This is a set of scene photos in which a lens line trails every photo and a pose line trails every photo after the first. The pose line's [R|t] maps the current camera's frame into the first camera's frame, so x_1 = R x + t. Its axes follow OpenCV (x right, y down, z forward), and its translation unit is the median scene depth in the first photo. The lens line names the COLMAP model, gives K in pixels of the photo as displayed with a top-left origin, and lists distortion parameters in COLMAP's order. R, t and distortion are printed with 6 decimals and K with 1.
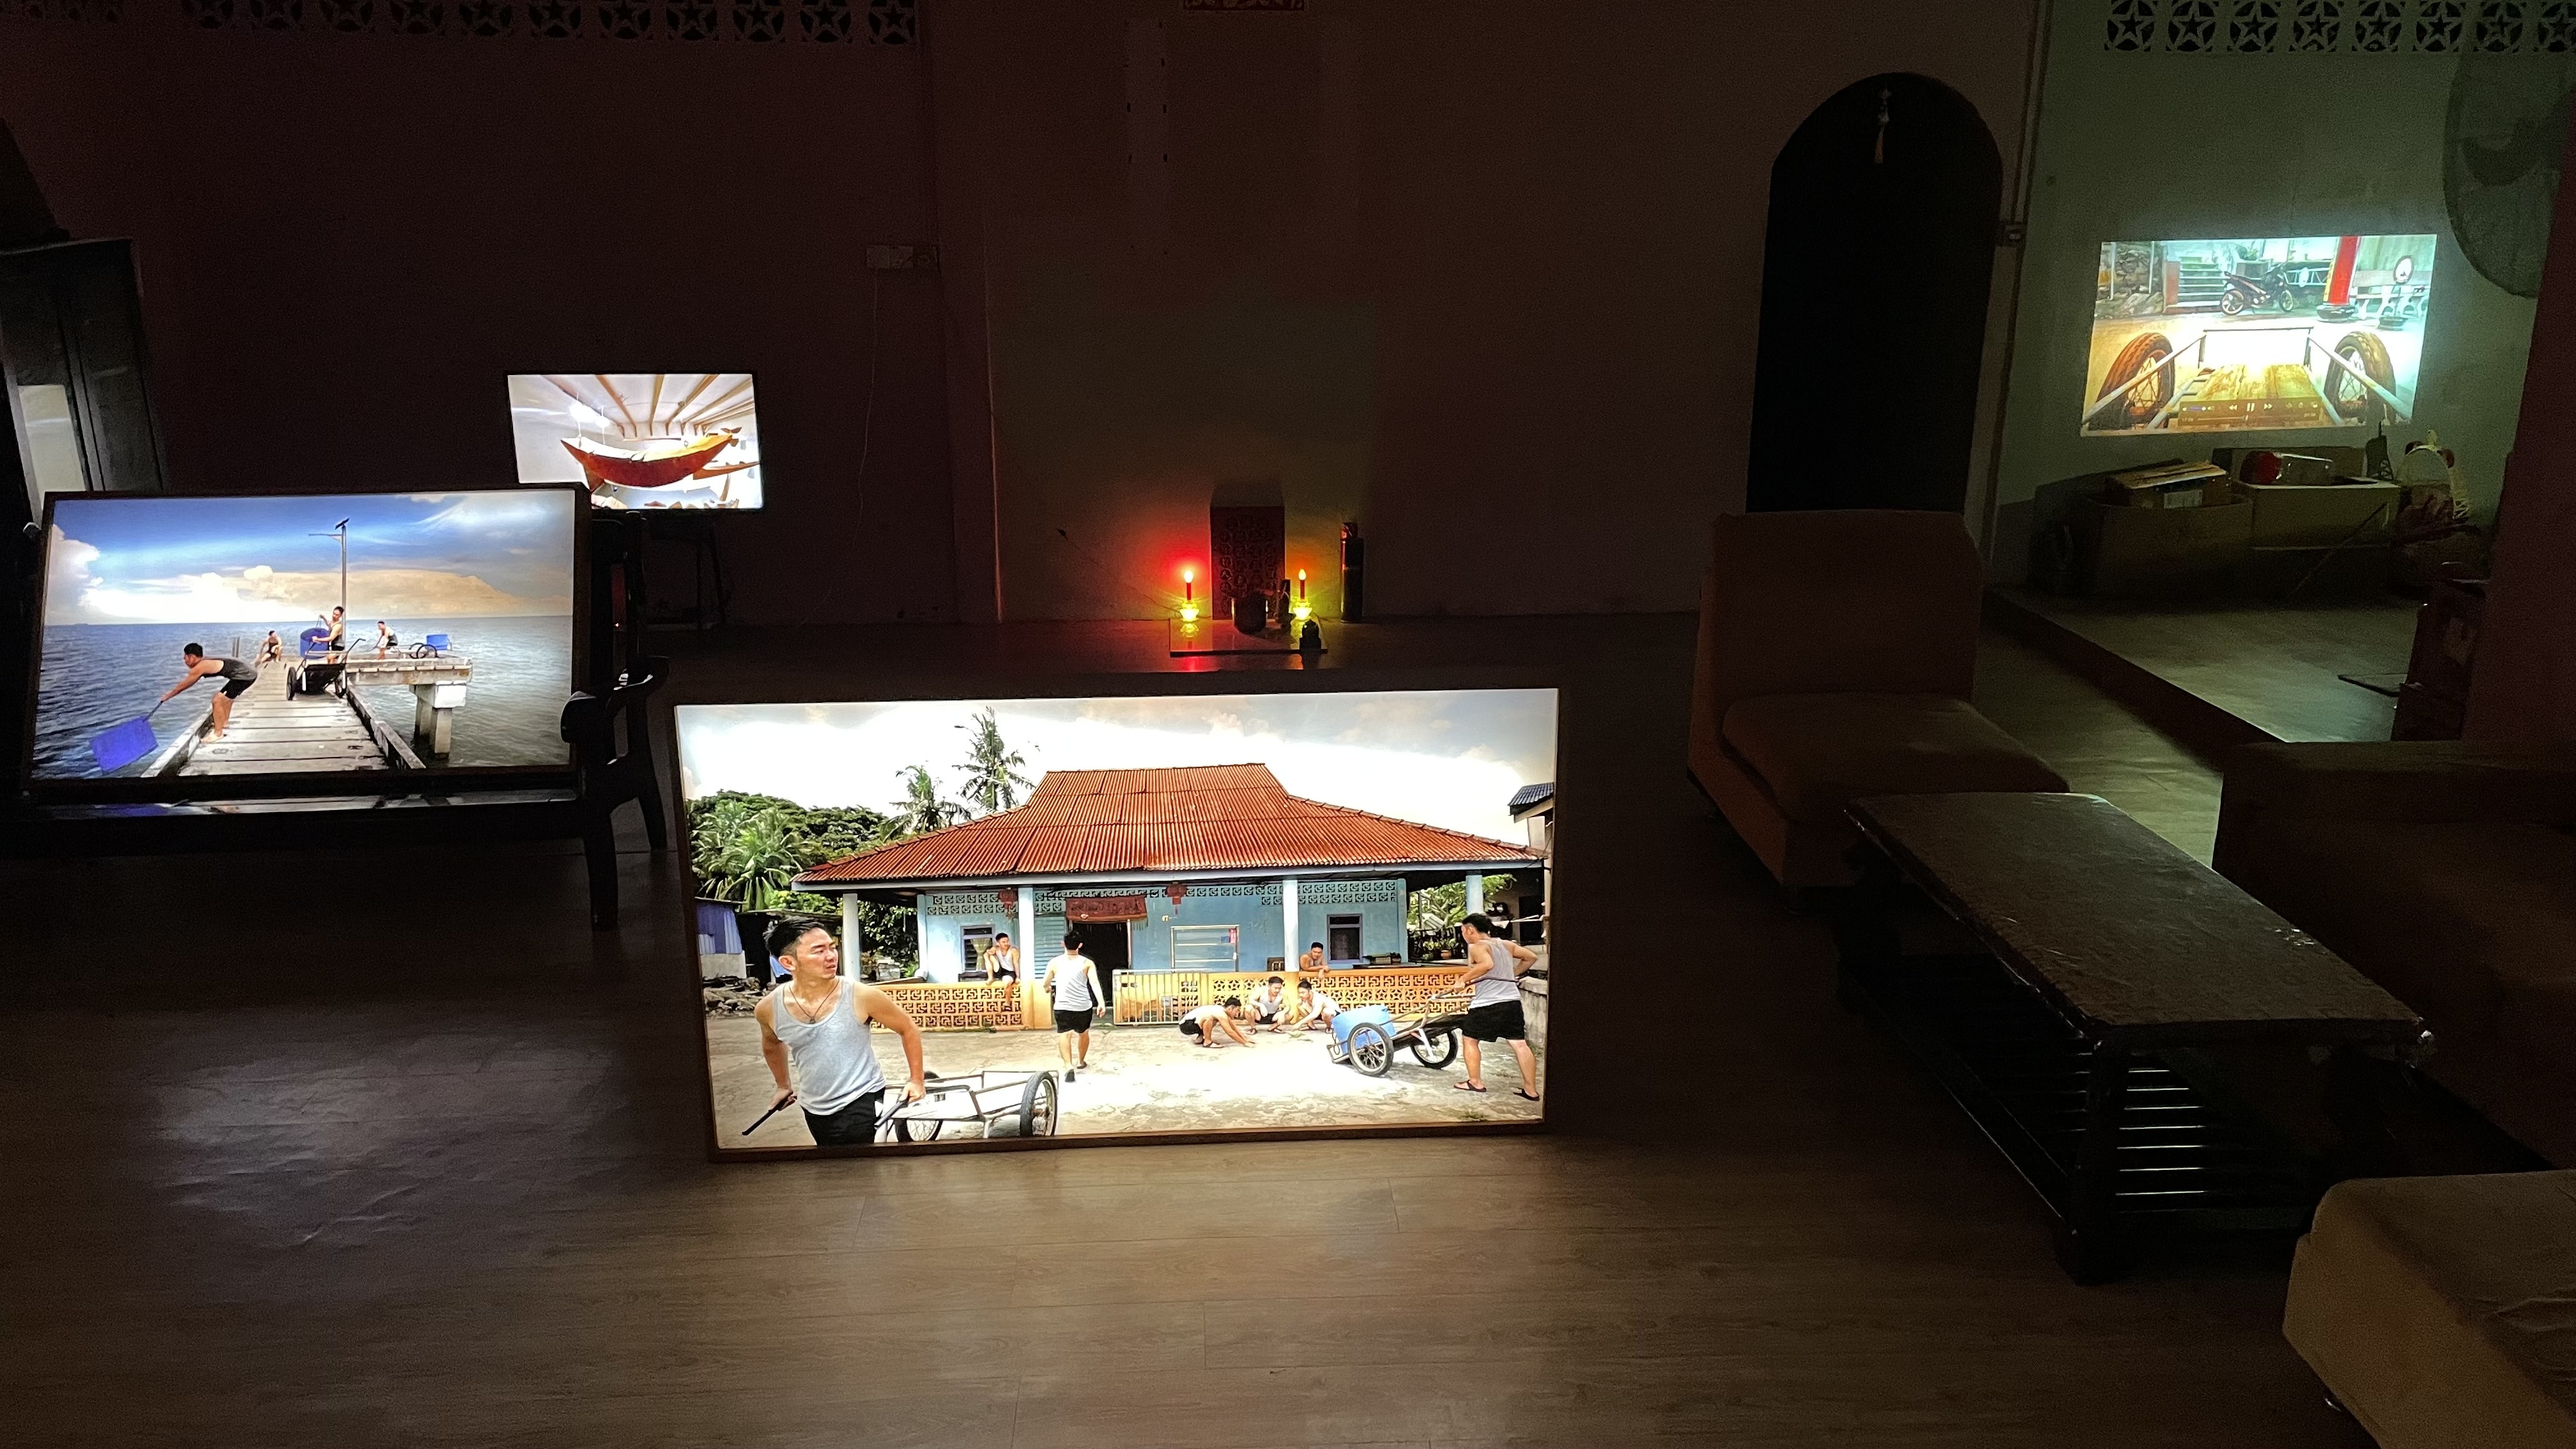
lens RADIAL K [[1947.7, 0, 1288.2], [0, 1947.7, 704.3], [0, 0, 1]] dist [0.108989, -0.003162]
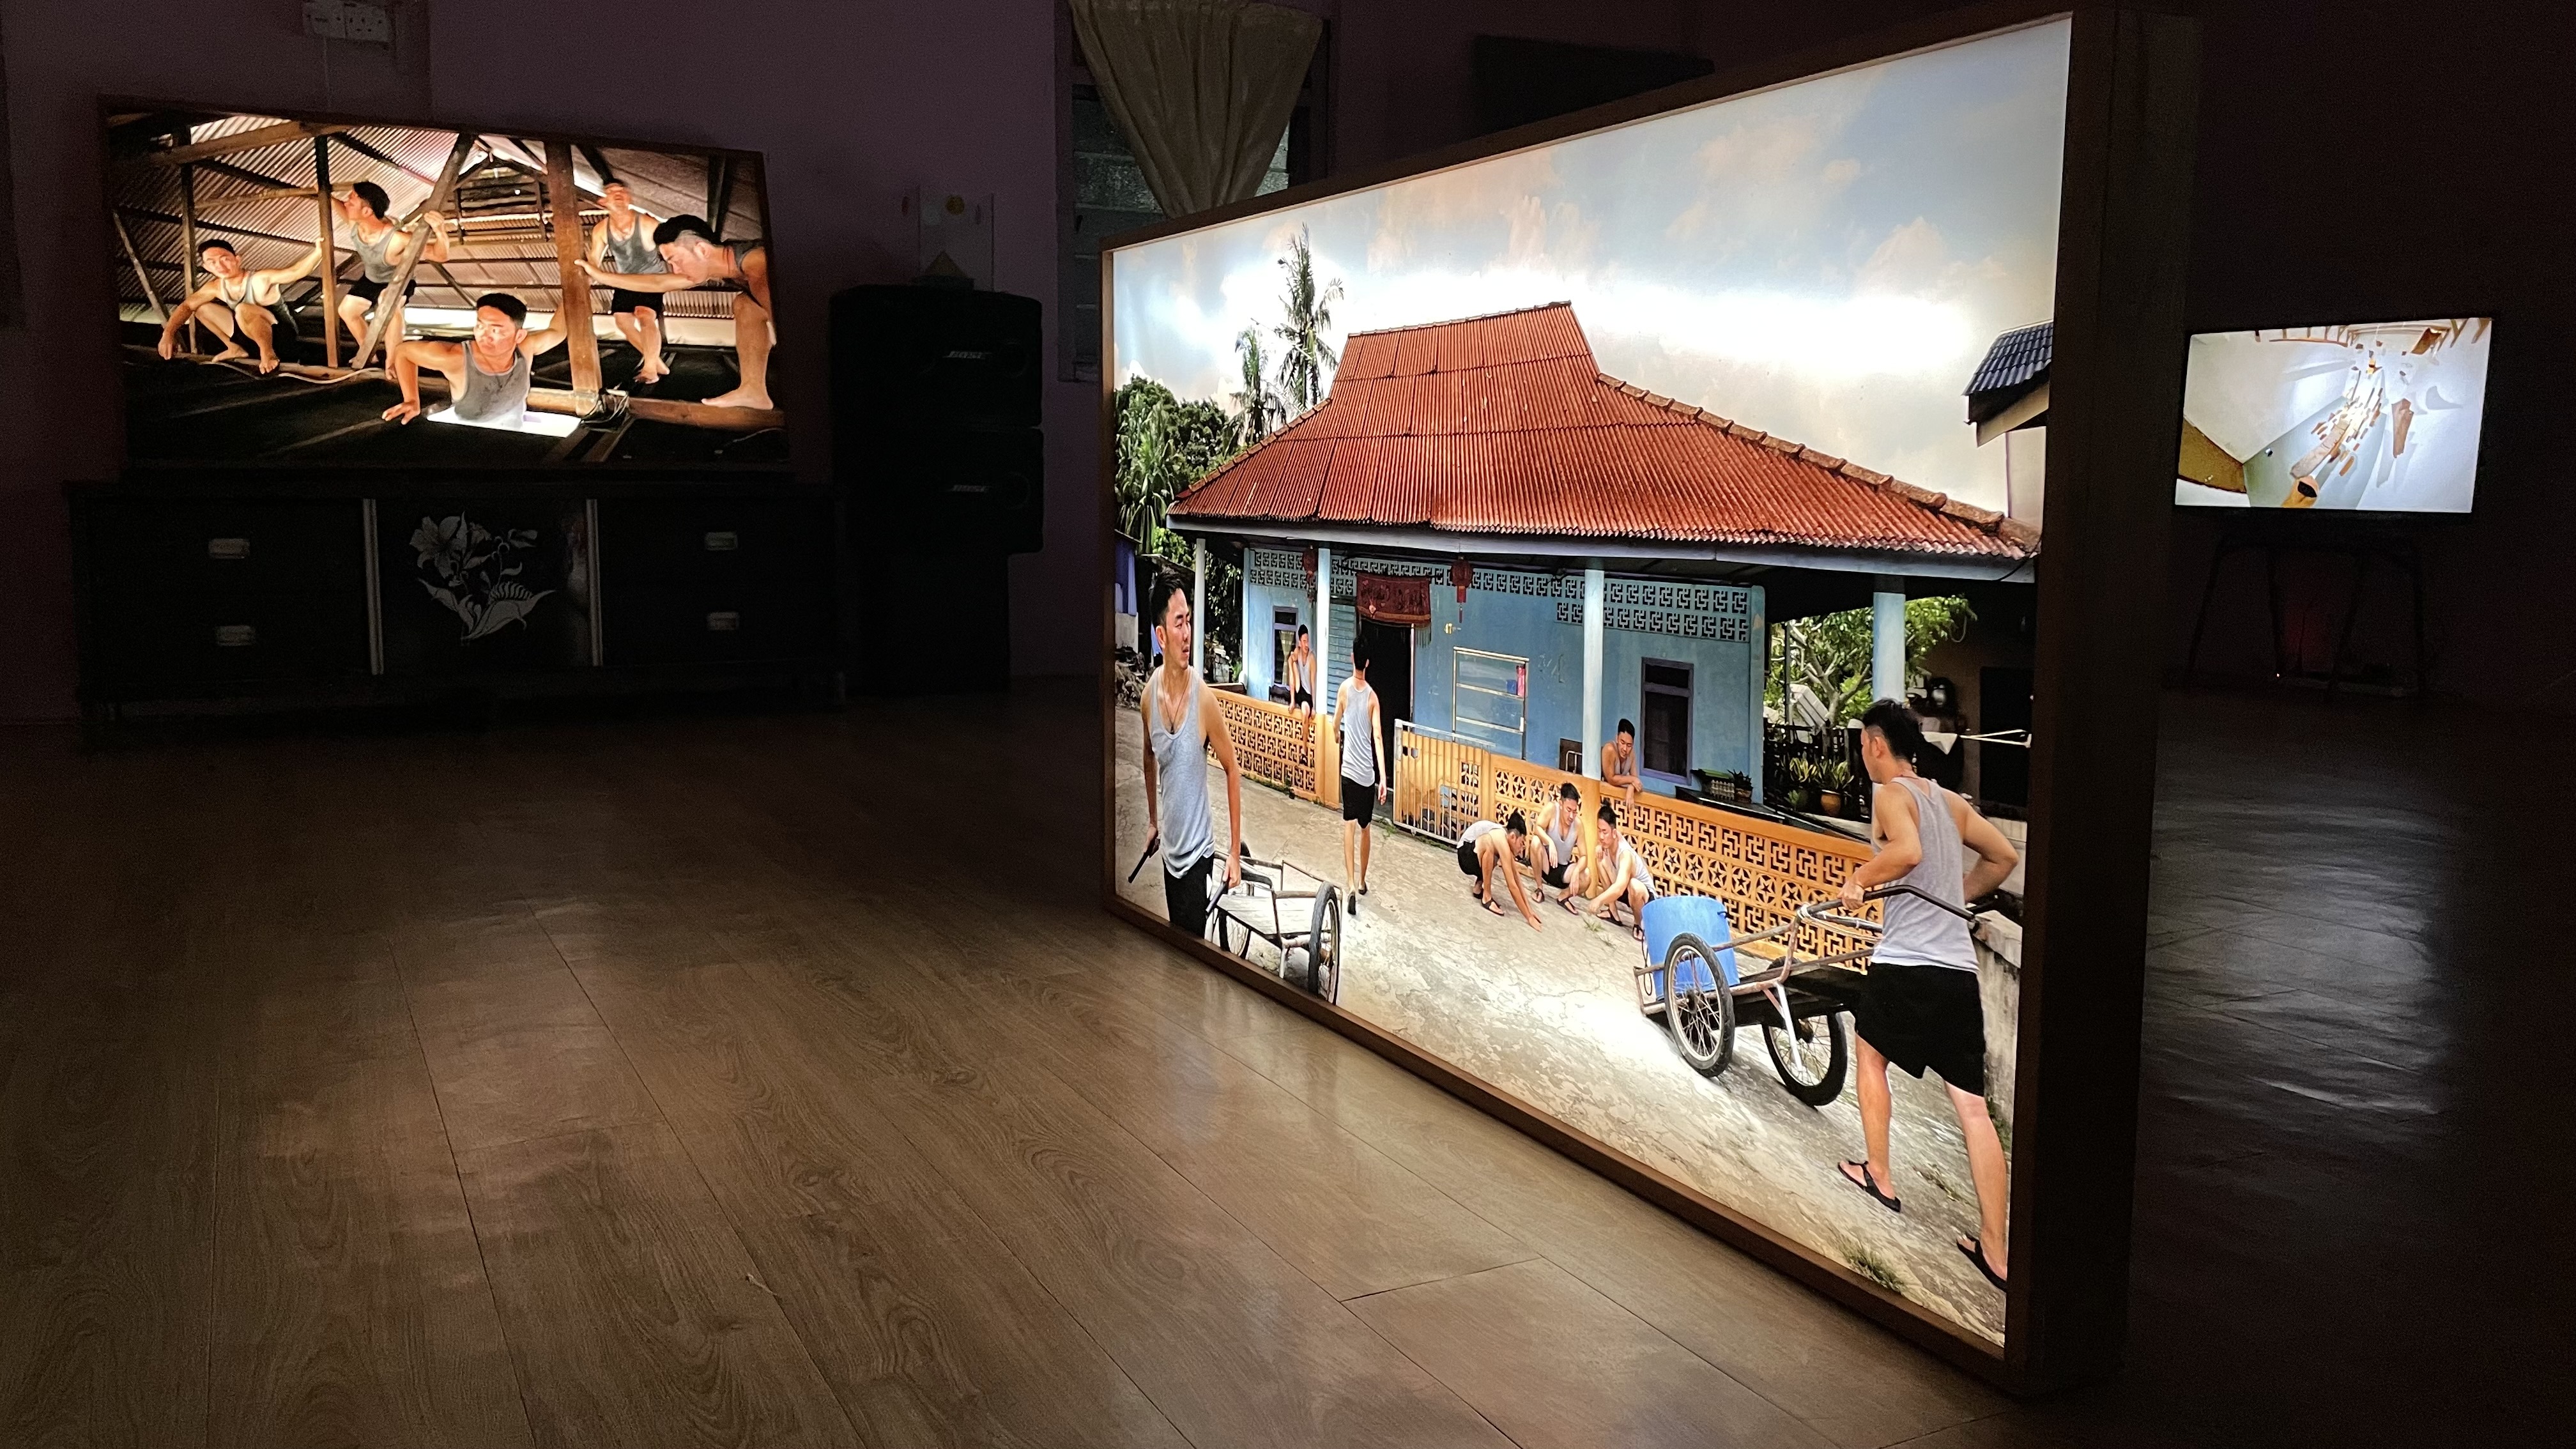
lens RADIAL K [[1947.7, 0, 1283.2], [0, 1947.7, 734.7], [0, 0, 1]] dist [0.108989, -0.003162]
pose [[0.402211, 0.128515, -0.906483, 0.399382], [-0.270982, 0.962448, 0.016213, 0.139813], [0.874526, 0.239119, 0.421932, 0.736939]]
